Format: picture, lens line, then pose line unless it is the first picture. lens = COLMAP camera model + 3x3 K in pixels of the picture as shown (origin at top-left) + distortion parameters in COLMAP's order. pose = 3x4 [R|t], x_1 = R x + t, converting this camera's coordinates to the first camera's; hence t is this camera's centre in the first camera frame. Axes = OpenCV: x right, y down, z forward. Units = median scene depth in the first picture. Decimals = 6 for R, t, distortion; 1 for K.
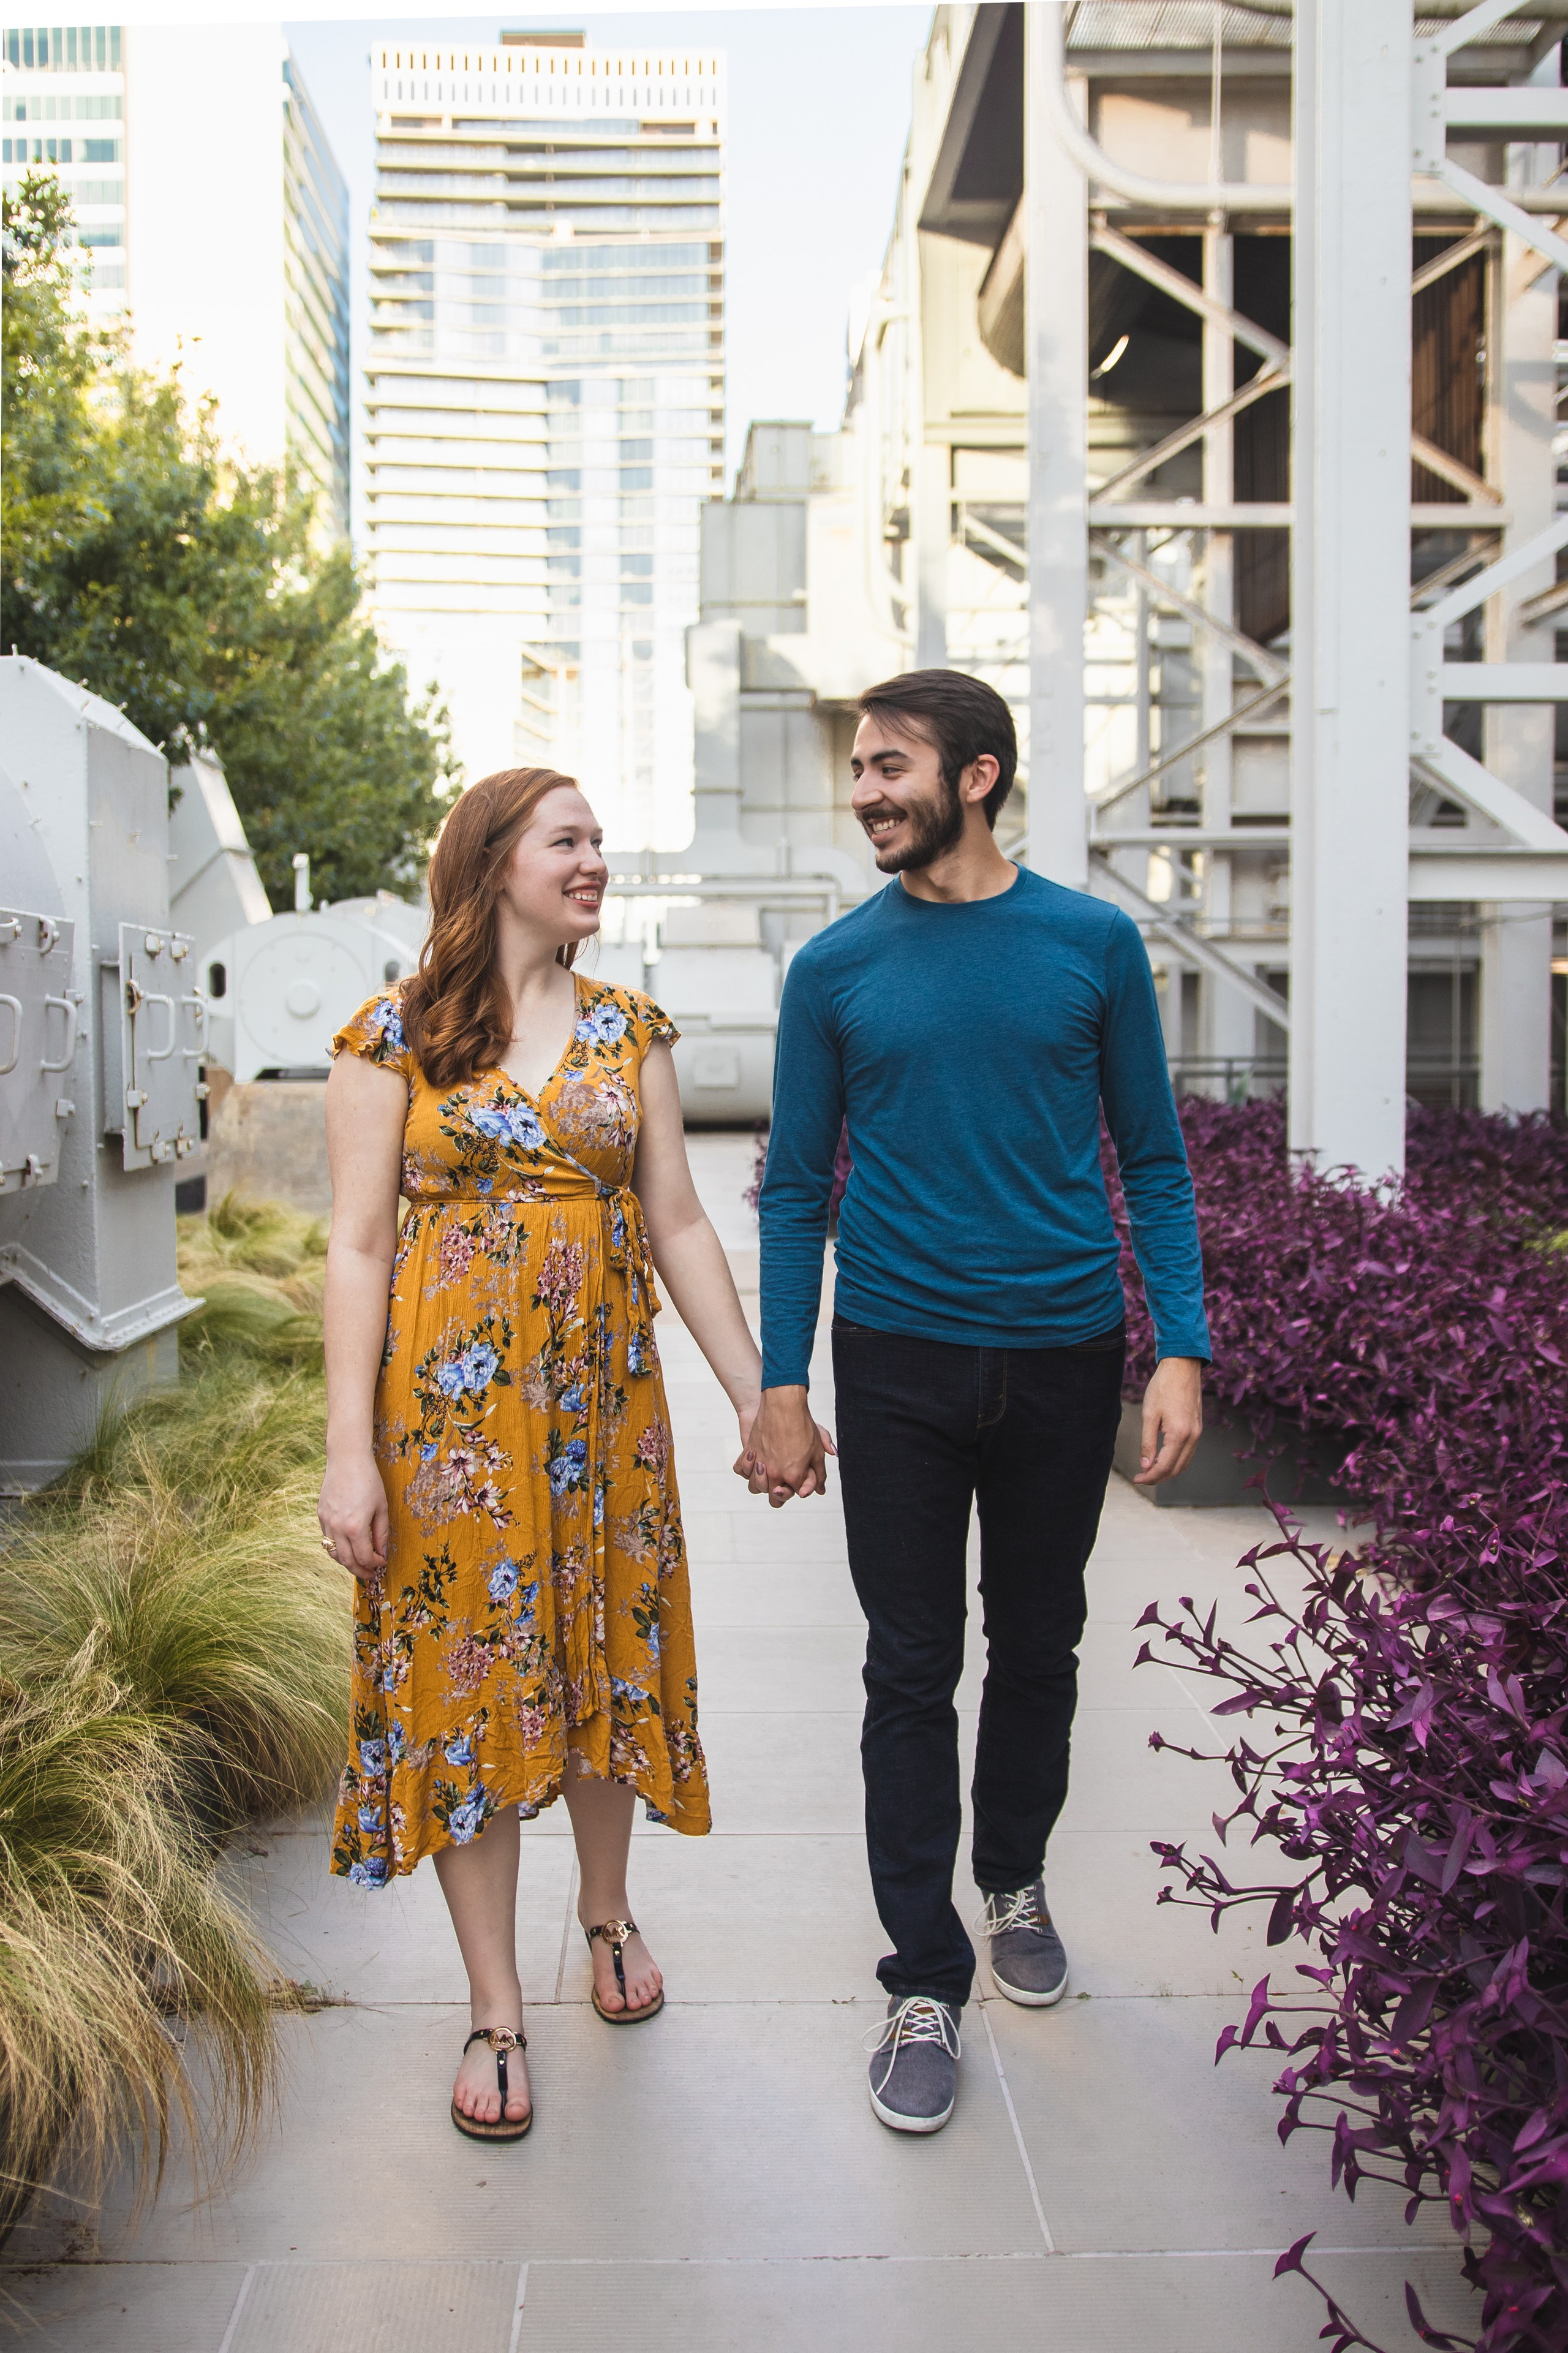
lens RADIAL K [[2094.2, 0, 675.7], [0, 2094.2, 1166.8], [0, 0, 1]] dist [-0.043545, 0.038915]
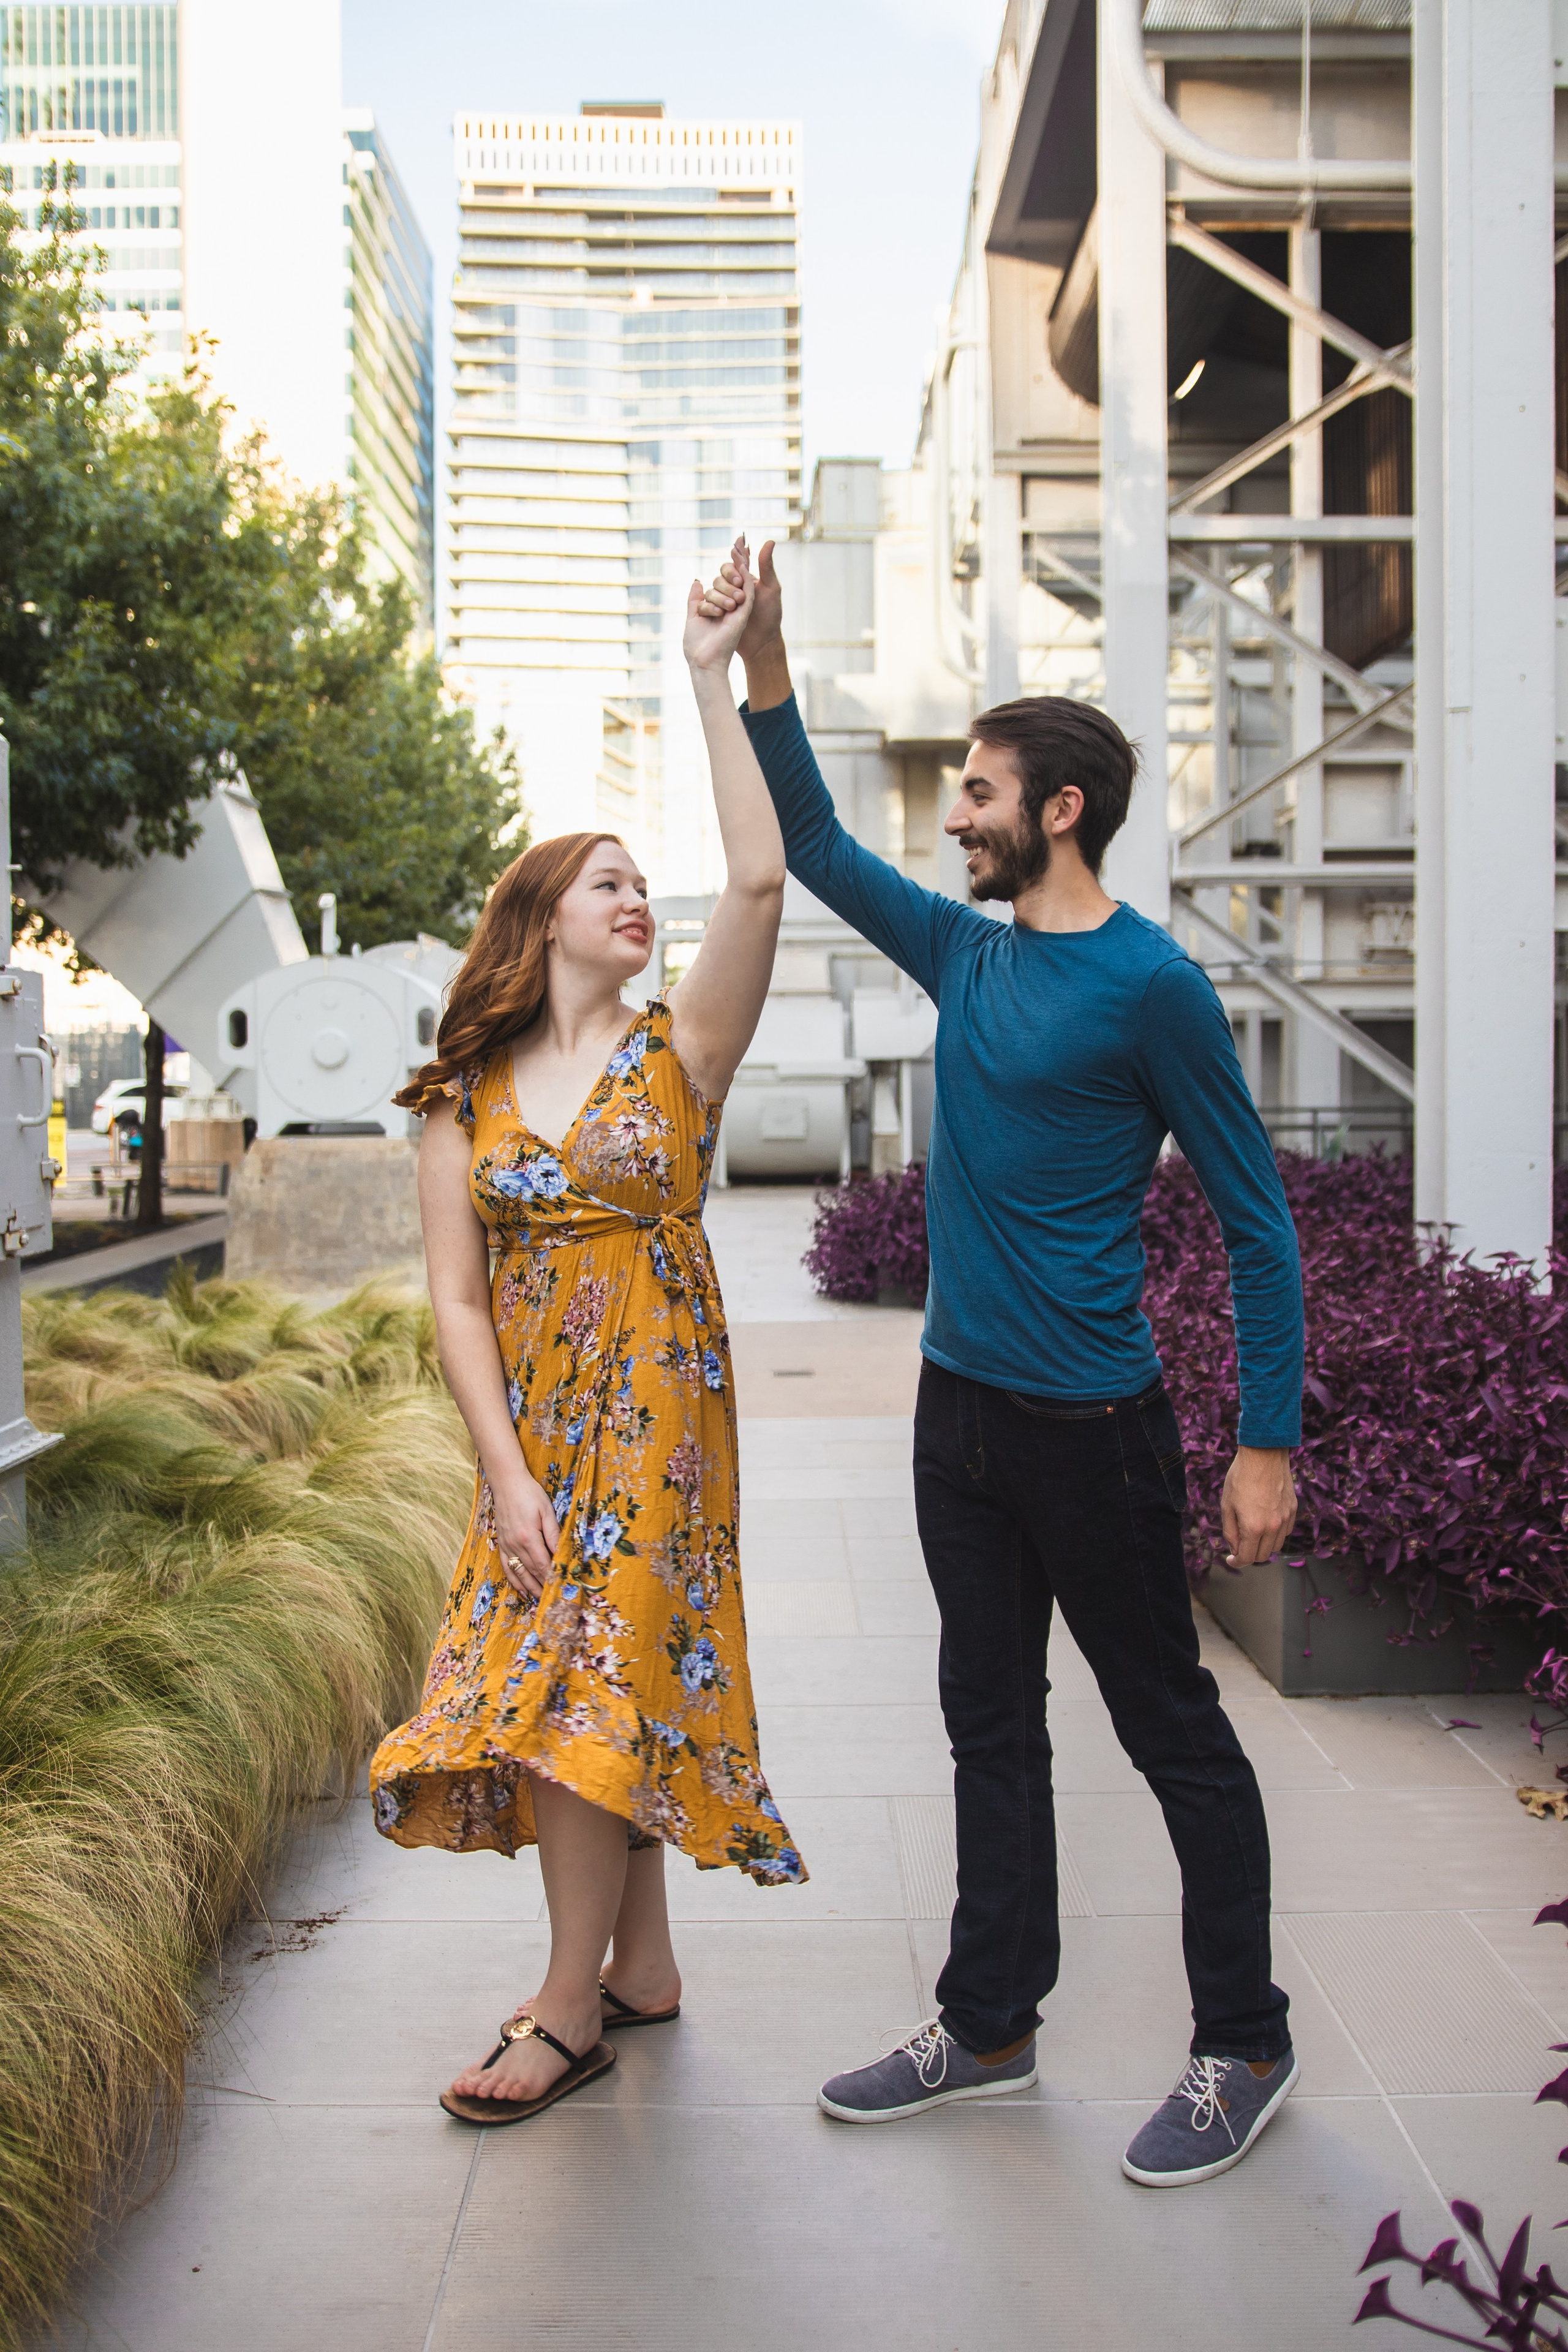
lens RADIAL K [[1956.9, 0, 796.1], [0, 1956.9, 1172.9], [0, 0, 1]] dist [-0.069286, 0.066348]
pose [[0.999918, -0.002552, 0.012565, 0.014598], [0.002750, 0.999872, -0.015792, -0.008293], [-0.012523, 0.015825, 0.999796, 0.101775]]
